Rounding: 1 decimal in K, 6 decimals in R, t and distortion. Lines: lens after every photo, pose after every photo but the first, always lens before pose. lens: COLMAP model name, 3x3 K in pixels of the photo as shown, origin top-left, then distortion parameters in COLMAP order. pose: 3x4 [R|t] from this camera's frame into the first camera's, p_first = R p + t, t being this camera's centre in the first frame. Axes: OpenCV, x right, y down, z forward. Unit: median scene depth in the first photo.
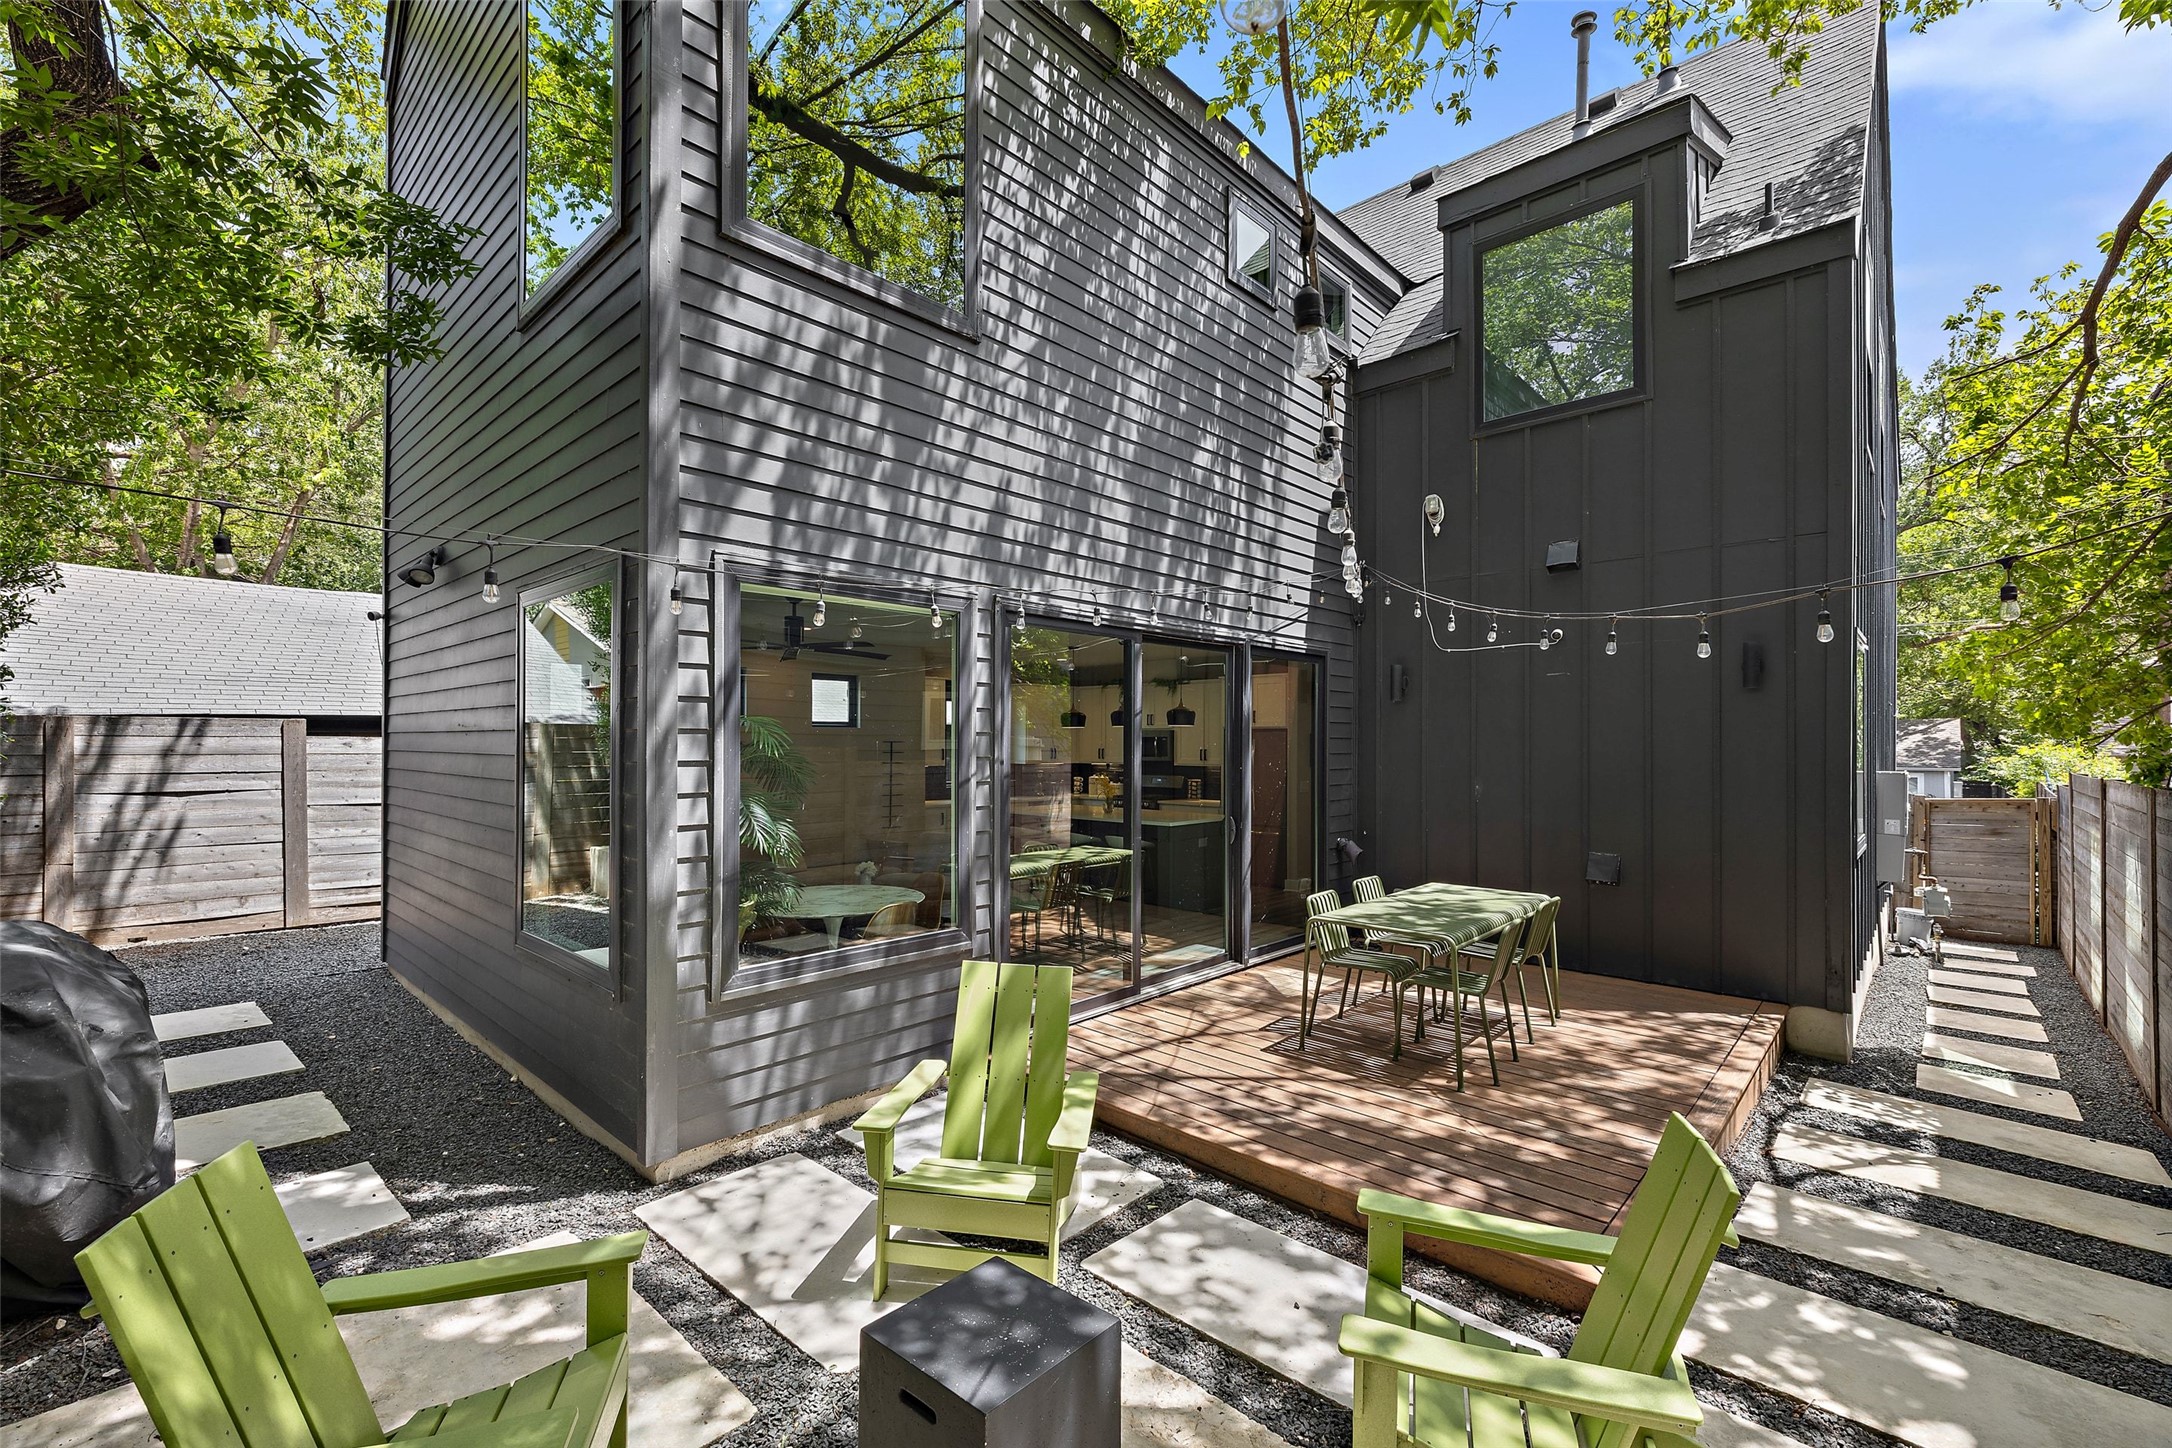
lens RADIAL K [[907.4, 0, 1131.6], [0, 907.4, 732.2], [0, 0, 1]] dist [0.003270, 0.000236]
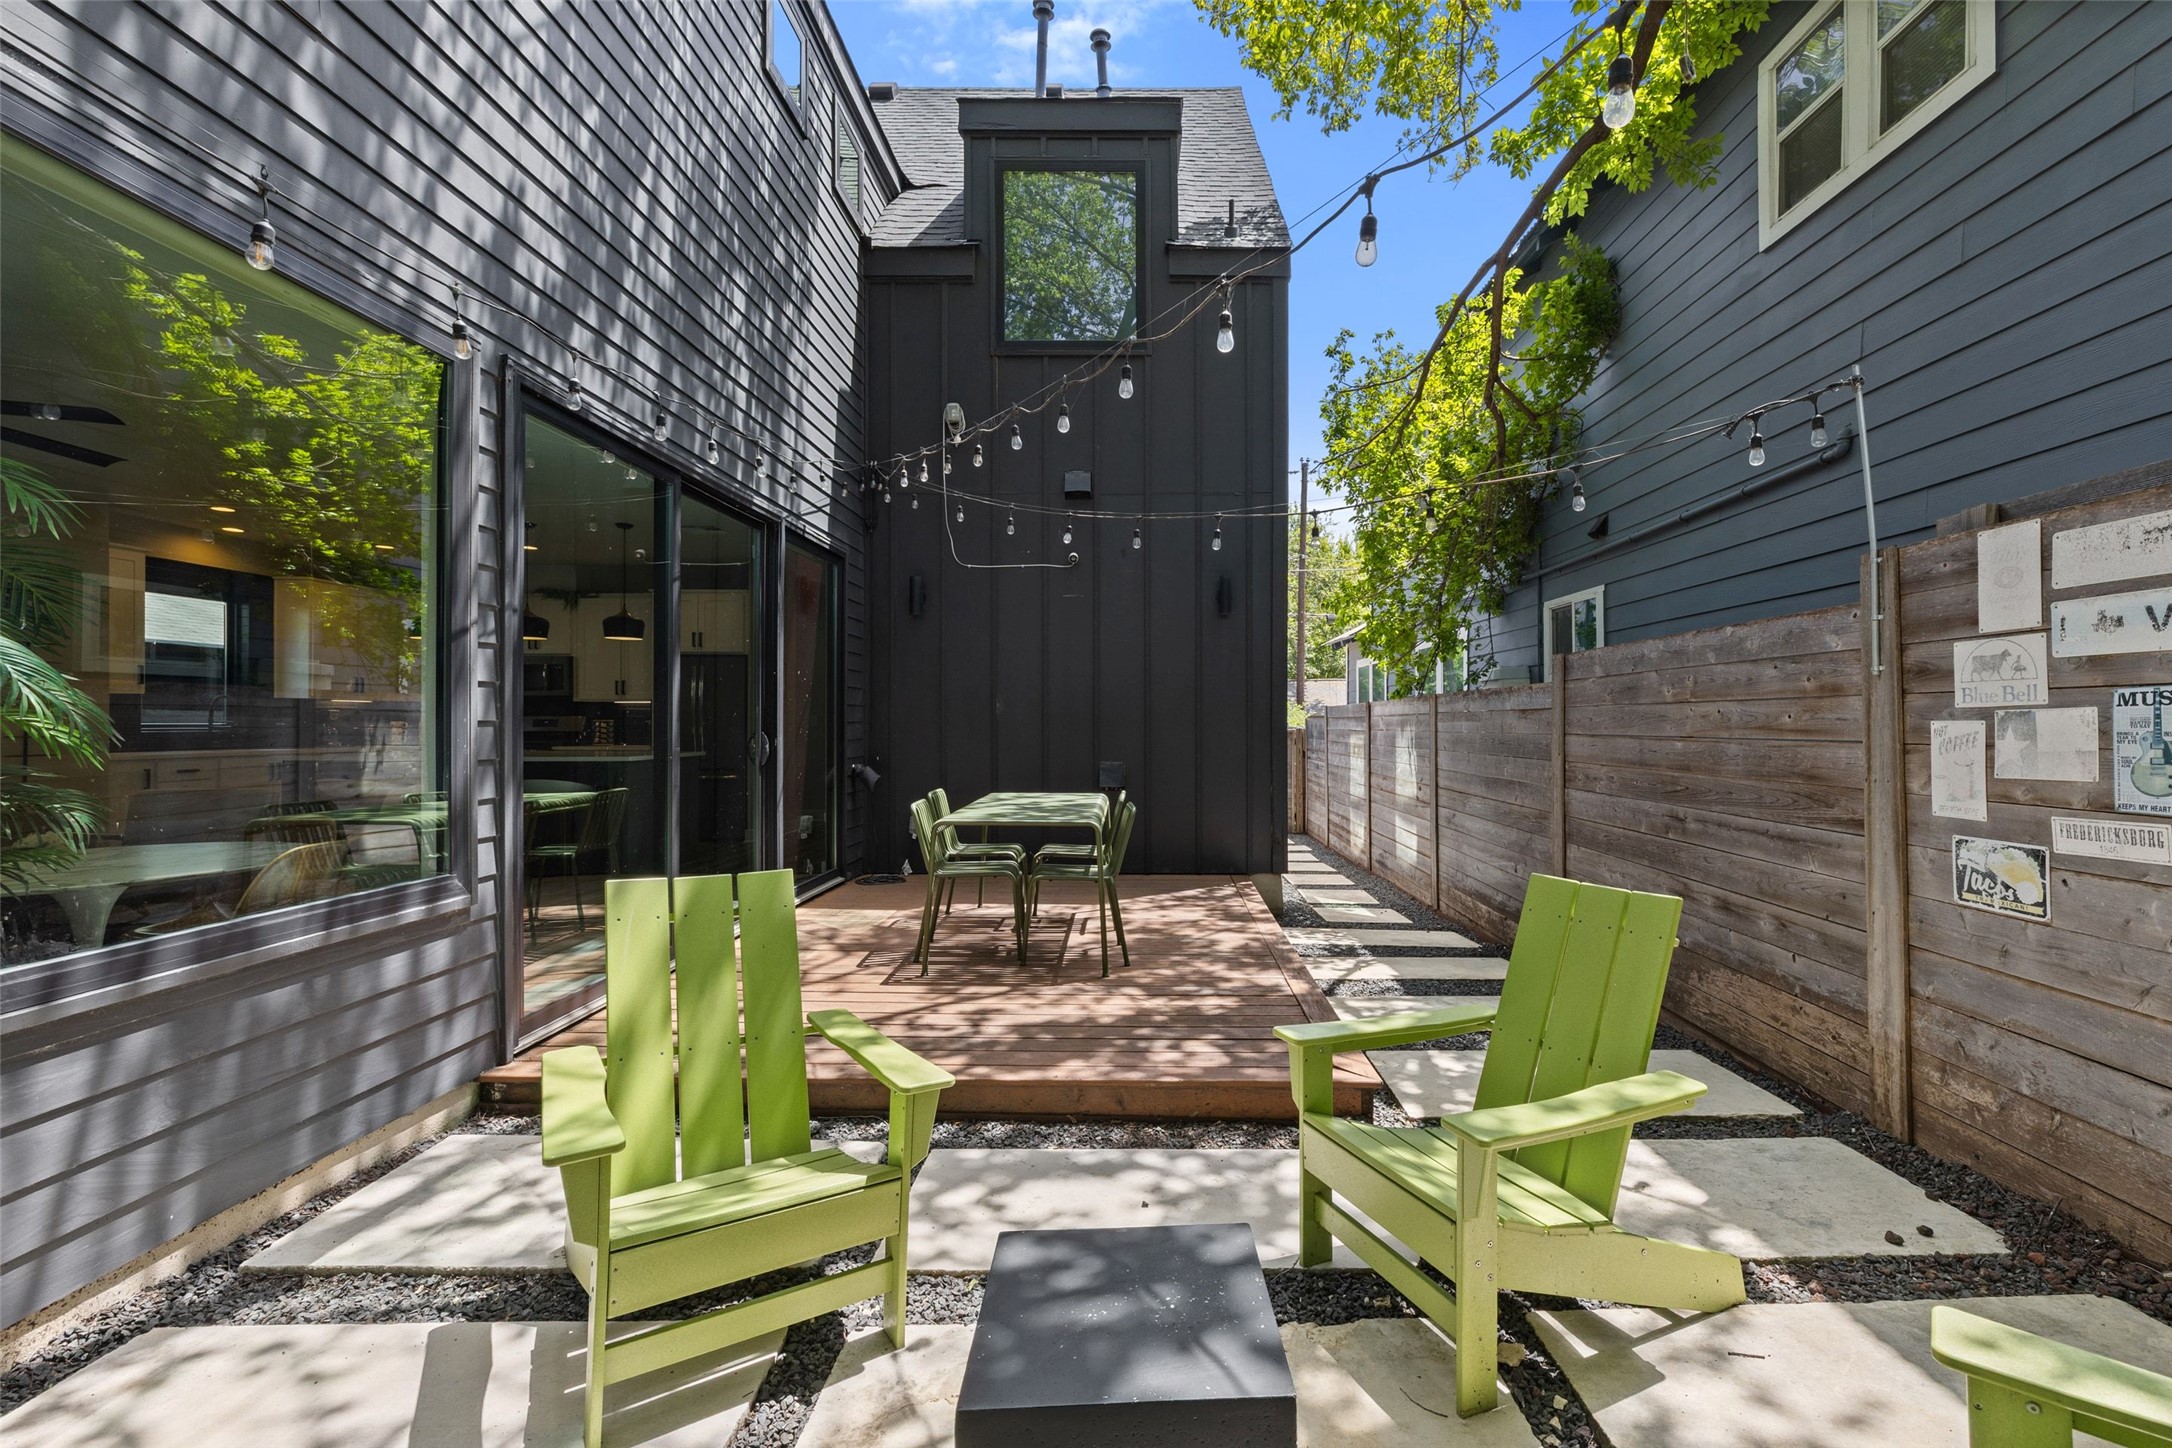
lens RADIAL K [[907.4, 0, 1141.8], [0, 907.4, 713.4], [0, 0, 1]] dist [0.003270, 0.000236]
pose [[0.749380, 0.001936, 0.662137, -0.239449], [-0.003957, 0.999991, 0.001554, 0.100595], [-0.662128, -0.003784, 0.749381, 0.219692]]
